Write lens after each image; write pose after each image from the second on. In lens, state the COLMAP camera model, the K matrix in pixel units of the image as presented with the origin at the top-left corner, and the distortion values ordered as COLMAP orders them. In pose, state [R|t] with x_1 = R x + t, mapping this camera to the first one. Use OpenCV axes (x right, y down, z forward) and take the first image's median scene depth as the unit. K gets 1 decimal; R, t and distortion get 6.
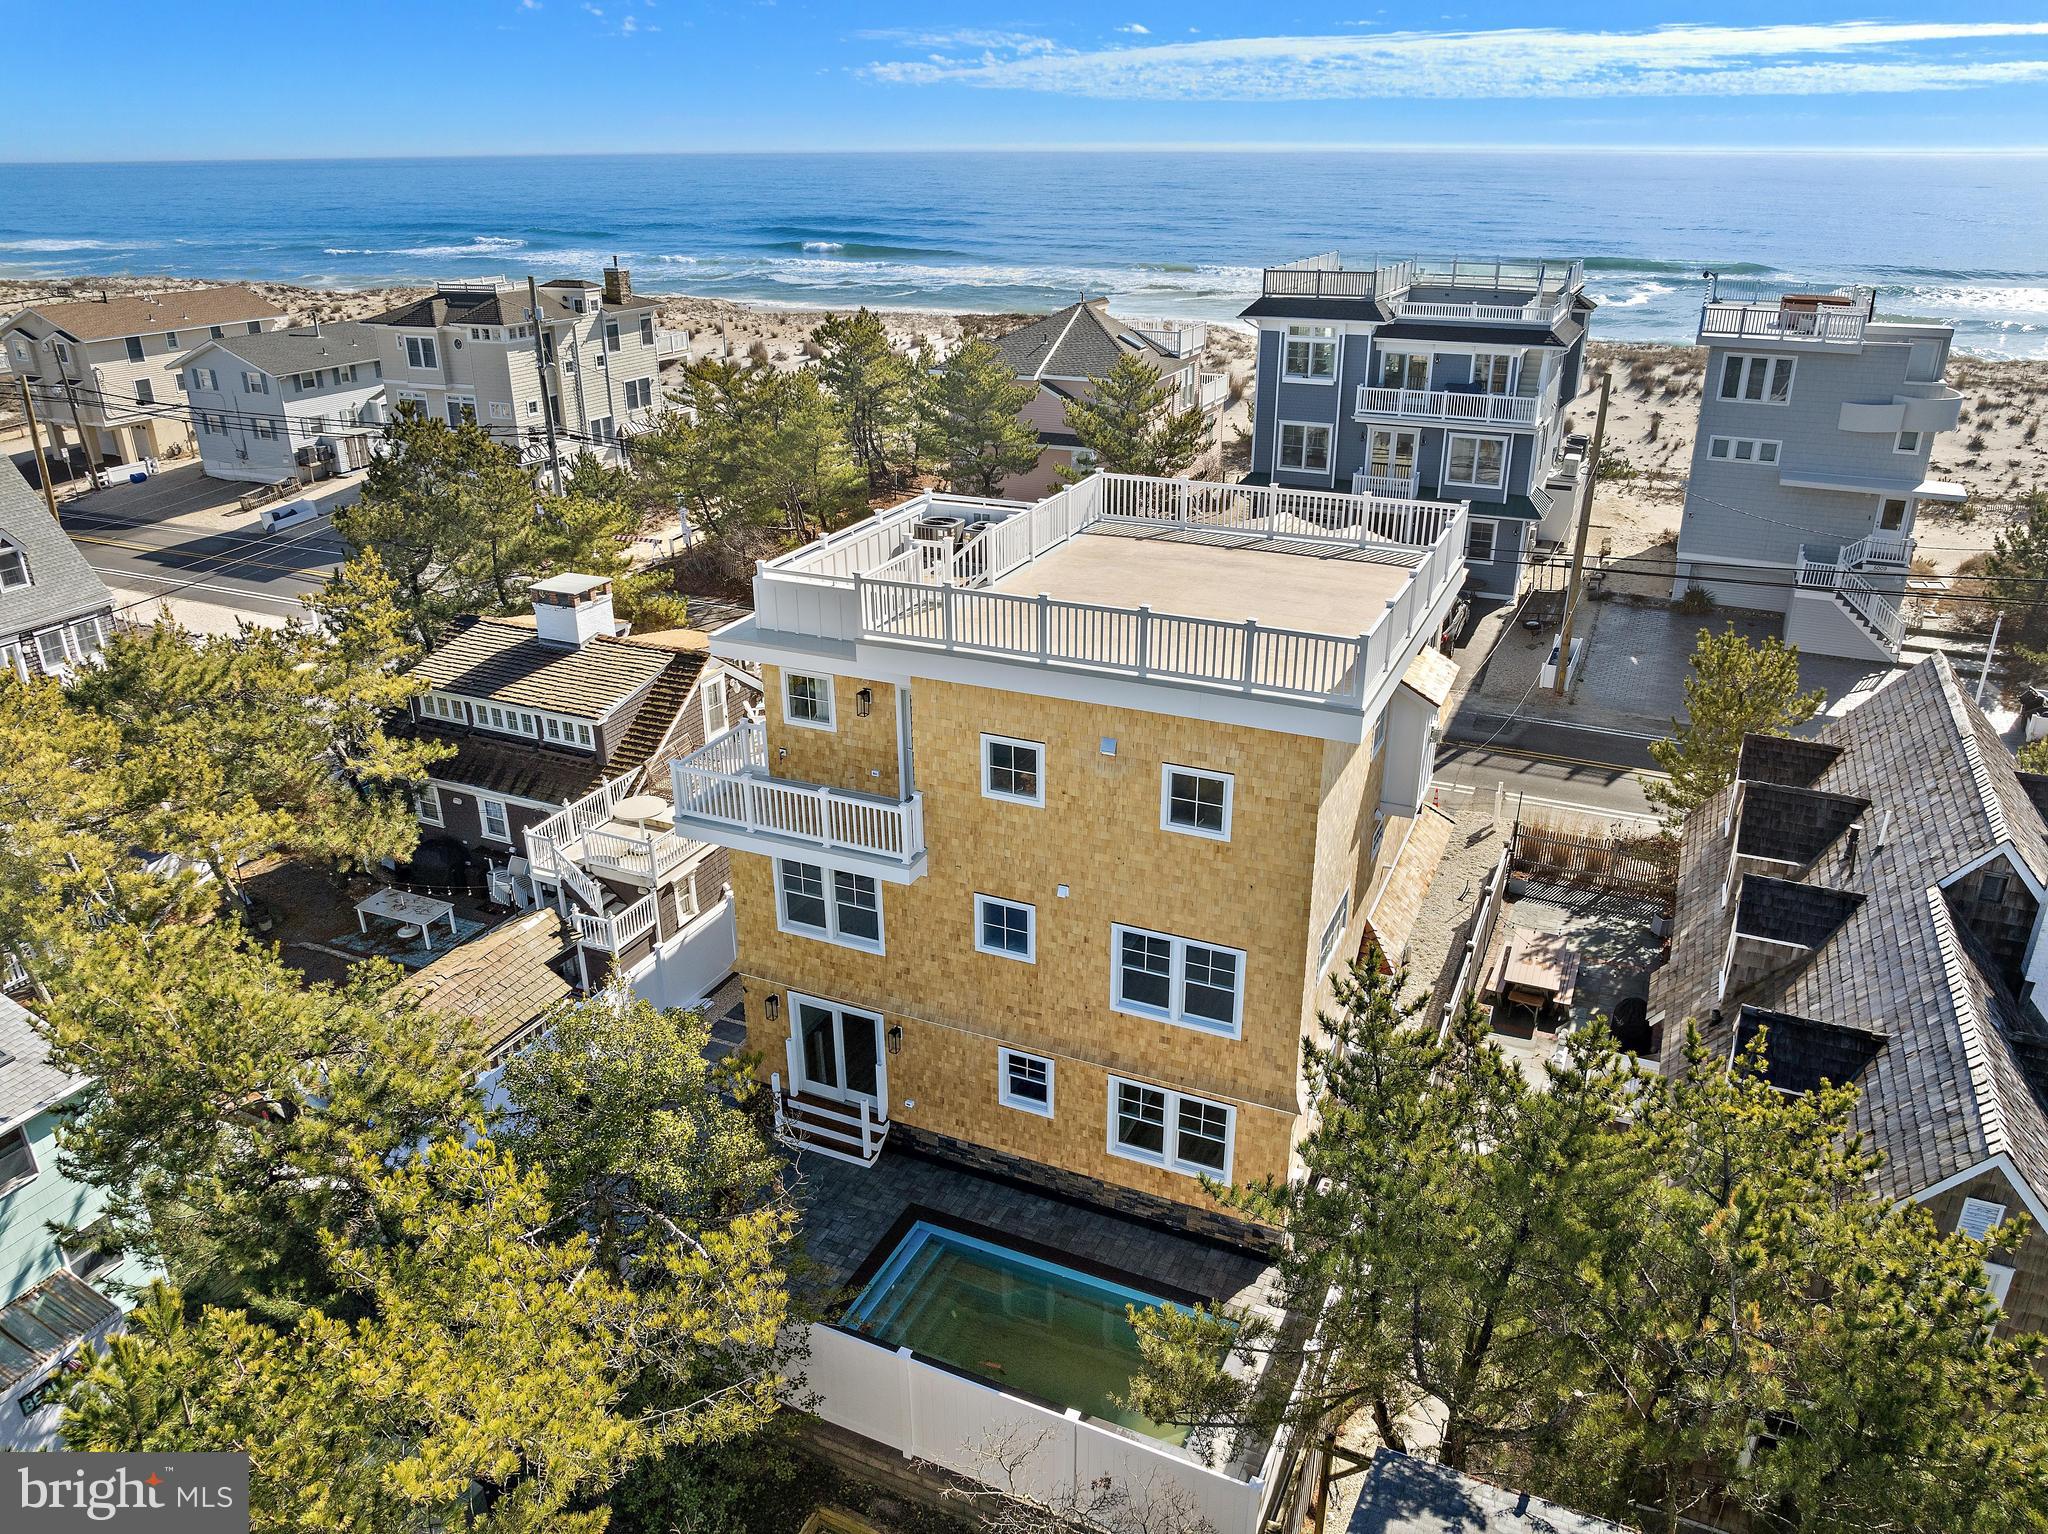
lens RADIAL K [[1443.6, 0, 1025.5], [0, 1443.6, 765.5], [0, 0, 1]] dist [-0.040283, 0.001444]
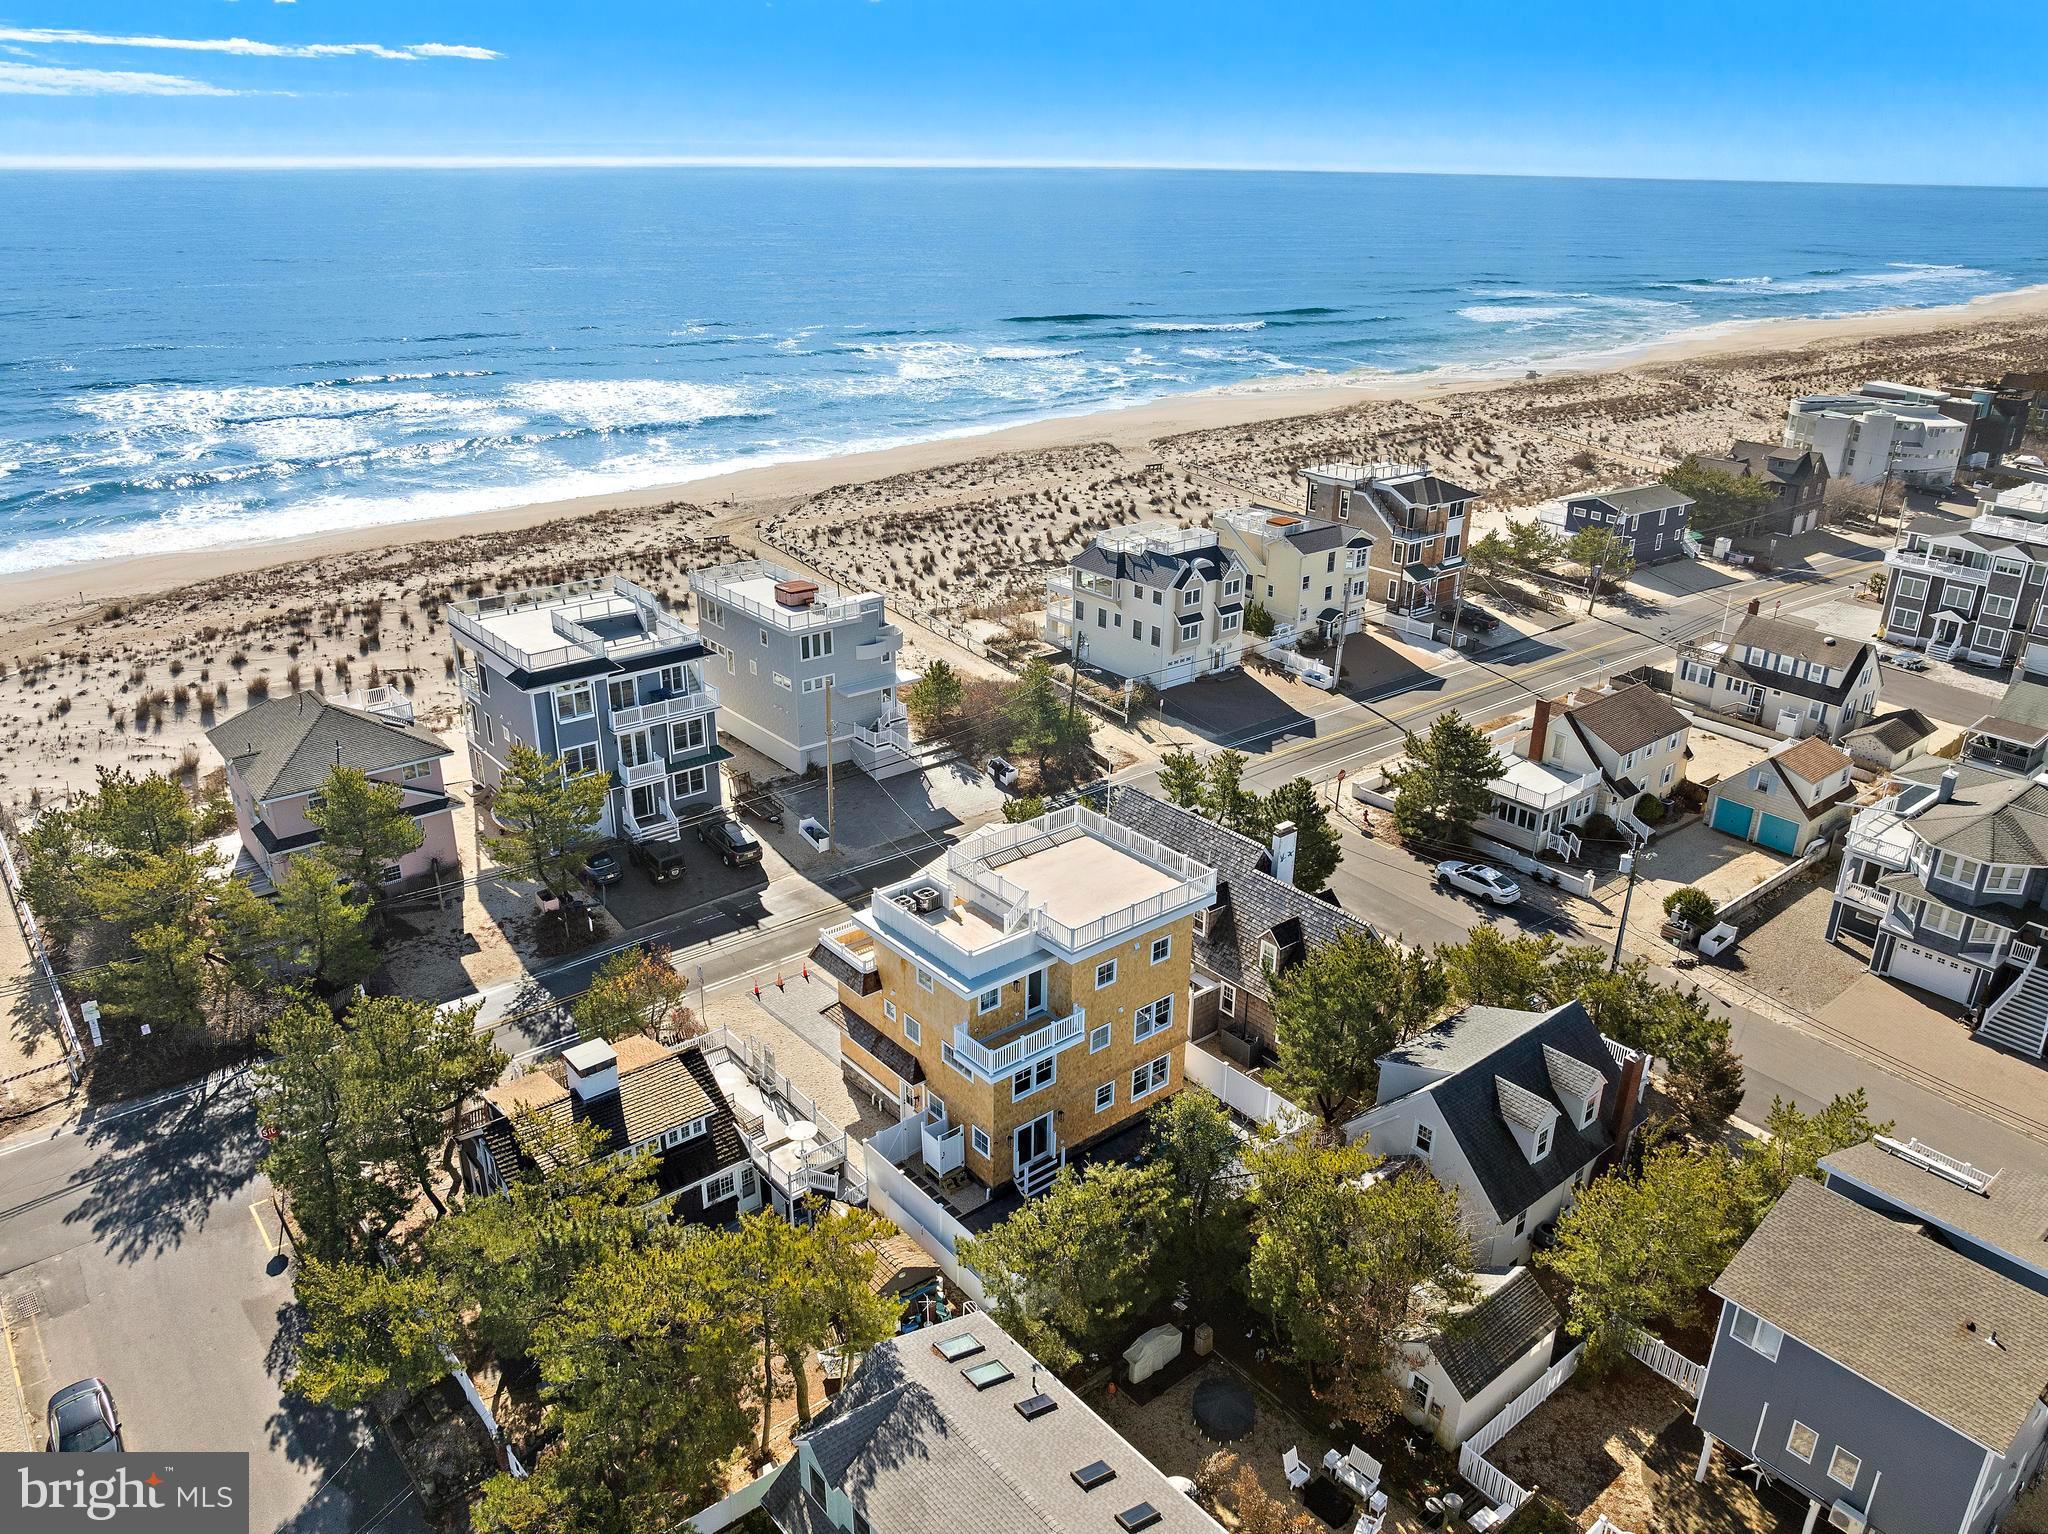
lens RADIAL K [[1464.1, 0, 1024.1], [0, 1464.1, 766.3], [0, 0, 1]] dist [-0.029935, -0.005178]
pose [[0.436908, -0.335614, 0.834550, -1.235985], [0.343916, 0.919623, 0.189777, -0.513508], [-0.831164, 0.204100, 0.517214, -0.159775]]
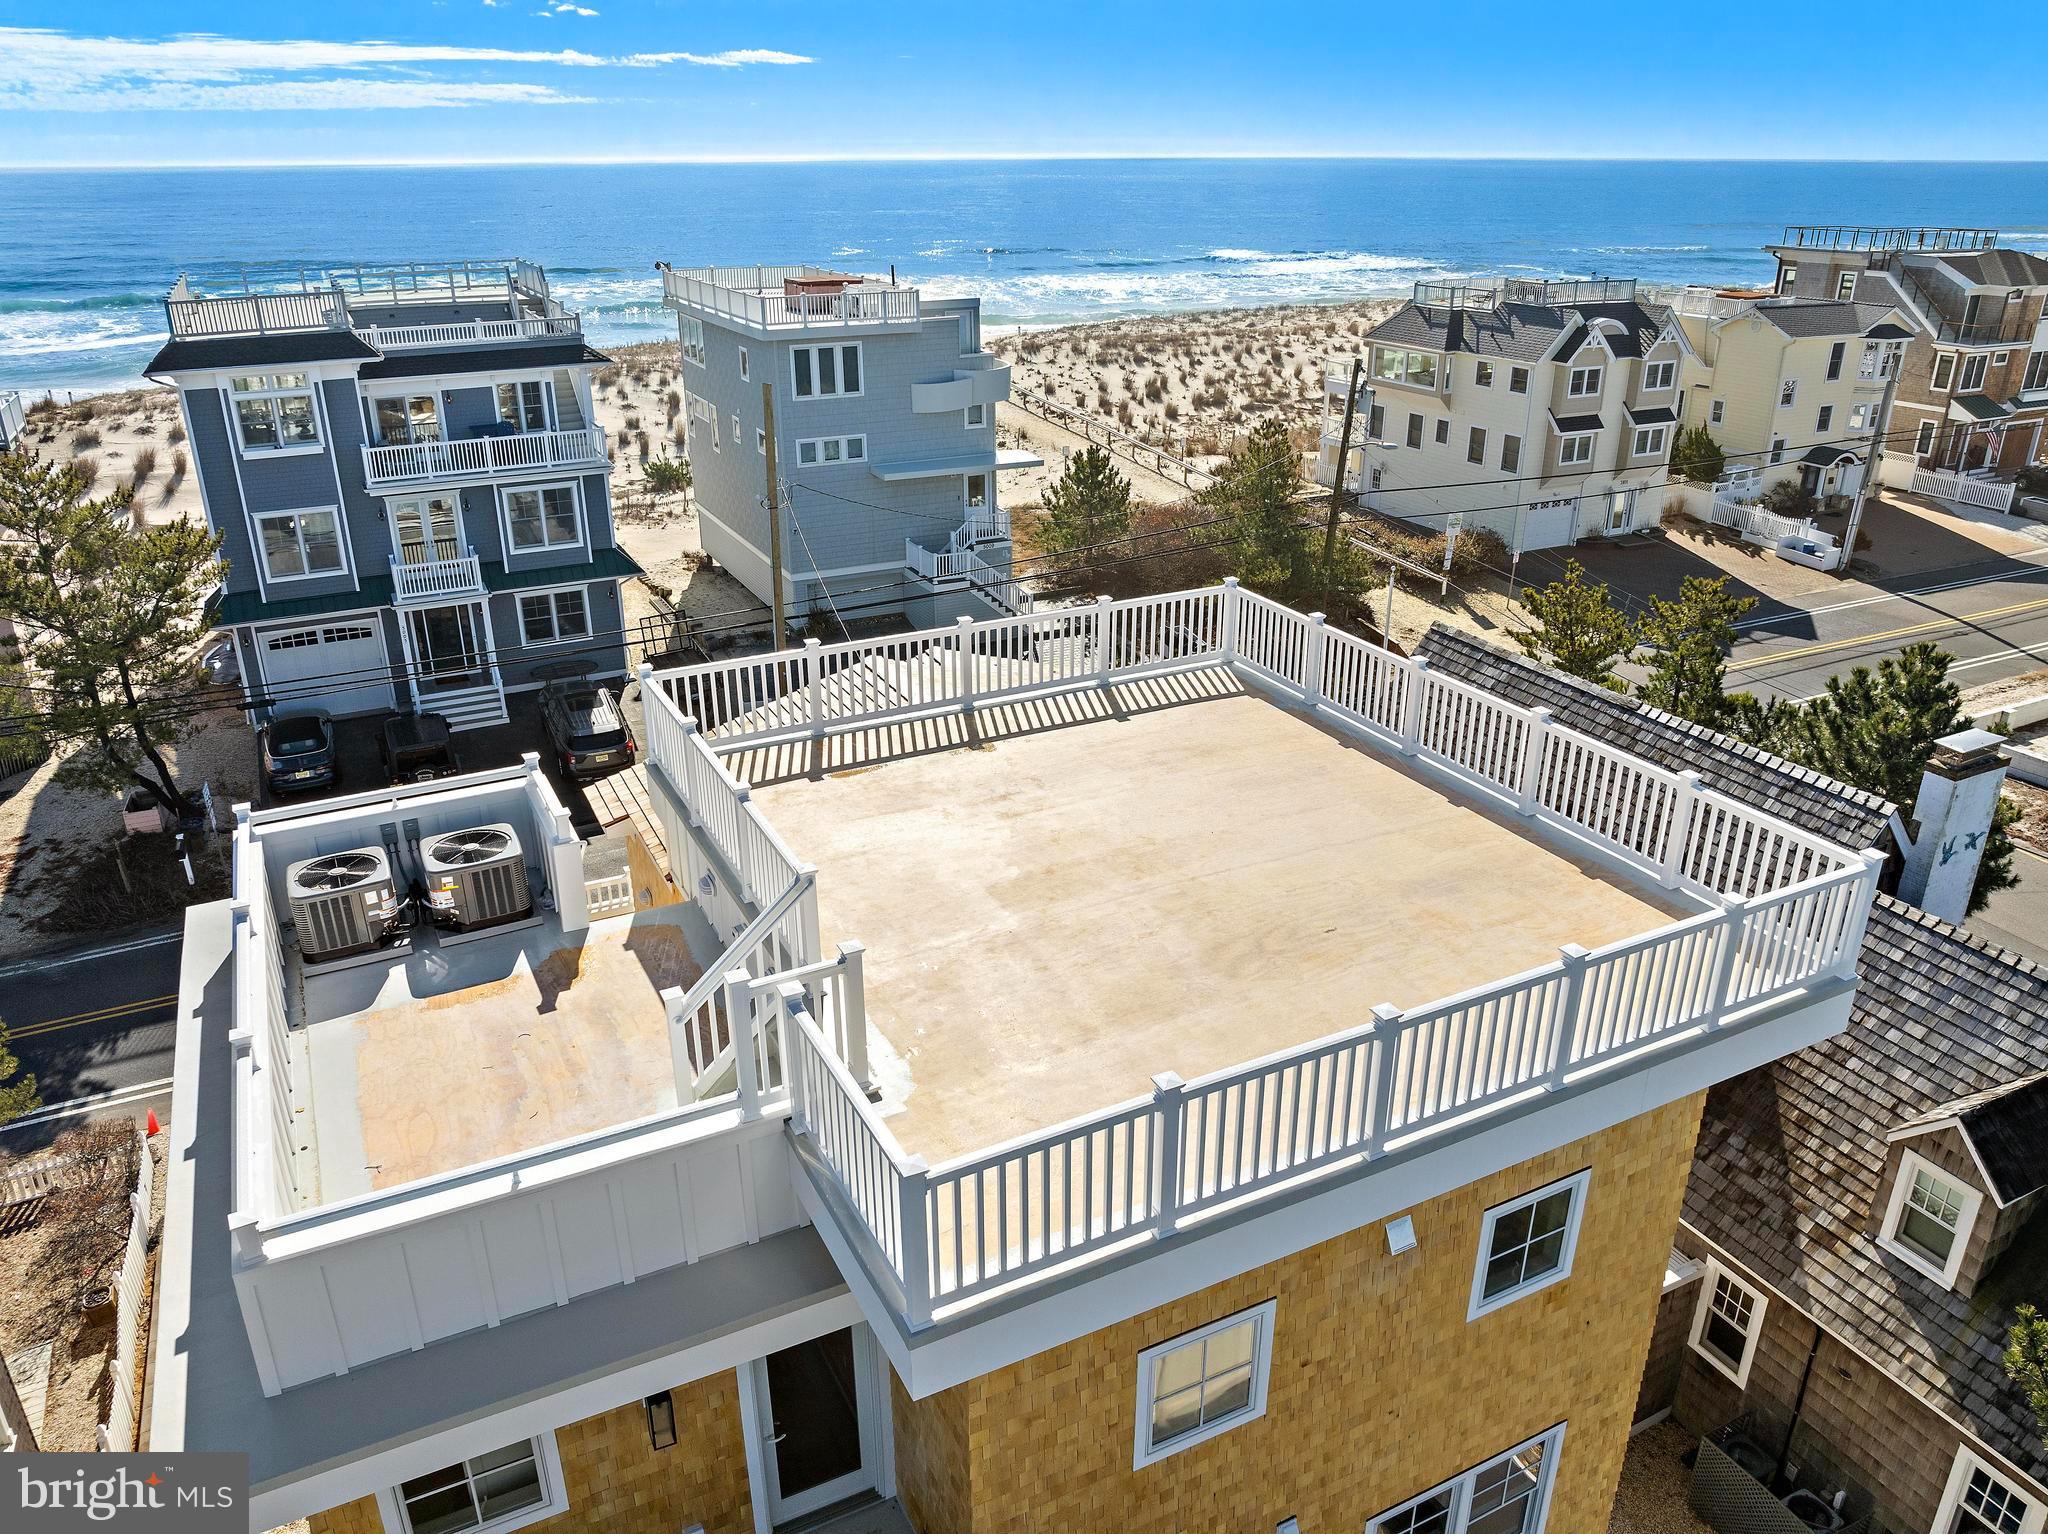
lens RADIAL K [[1443.9, 0, 1026.8], [0, 1443.9, 765.5], [0, 0, 1]] dist [-0.047118, 0.019273]
pose [[0.626055, -0.300532, 0.719538, -0.180689], [0.307094, 0.943200, 0.126754, -0.148508], [-0.716762, 0.141611, 0.682787, 0.426088]]
